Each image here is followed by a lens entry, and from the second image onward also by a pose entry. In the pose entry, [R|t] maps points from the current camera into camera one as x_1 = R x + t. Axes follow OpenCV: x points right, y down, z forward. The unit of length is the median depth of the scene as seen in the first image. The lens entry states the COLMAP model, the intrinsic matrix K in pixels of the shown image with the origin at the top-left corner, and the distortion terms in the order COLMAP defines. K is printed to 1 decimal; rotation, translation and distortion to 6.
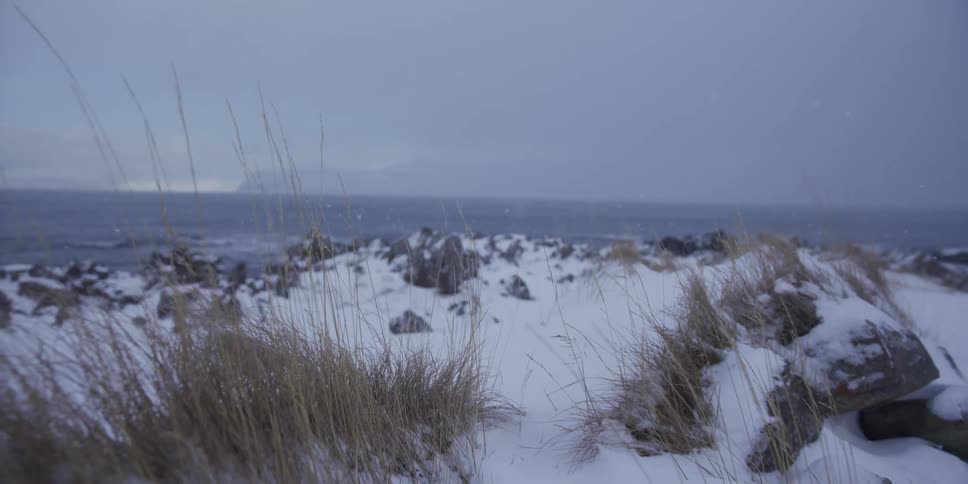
lens RADIAL K [[644.3, 0, 484.0], [0, 644.3, 242.0], [0, 0, 1]] dist [-0.080169, 0.072848]
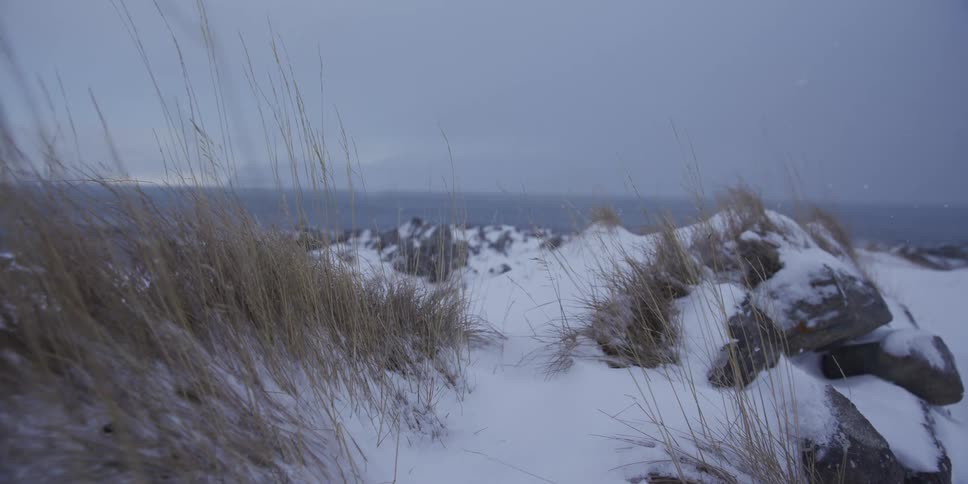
lens RADIAL K [[644.3, 0, 484.0], [0, 644.3, 242.0], [0, 0, 1]] dist [-0.080169, 0.072848]
pose [[0.999881, 0.000020, 0.015445, 0.006684], [-0.000115, 0.999981, 0.006173, 0.080160], [-0.015445, -0.006174, 0.999862, -0.075861]]
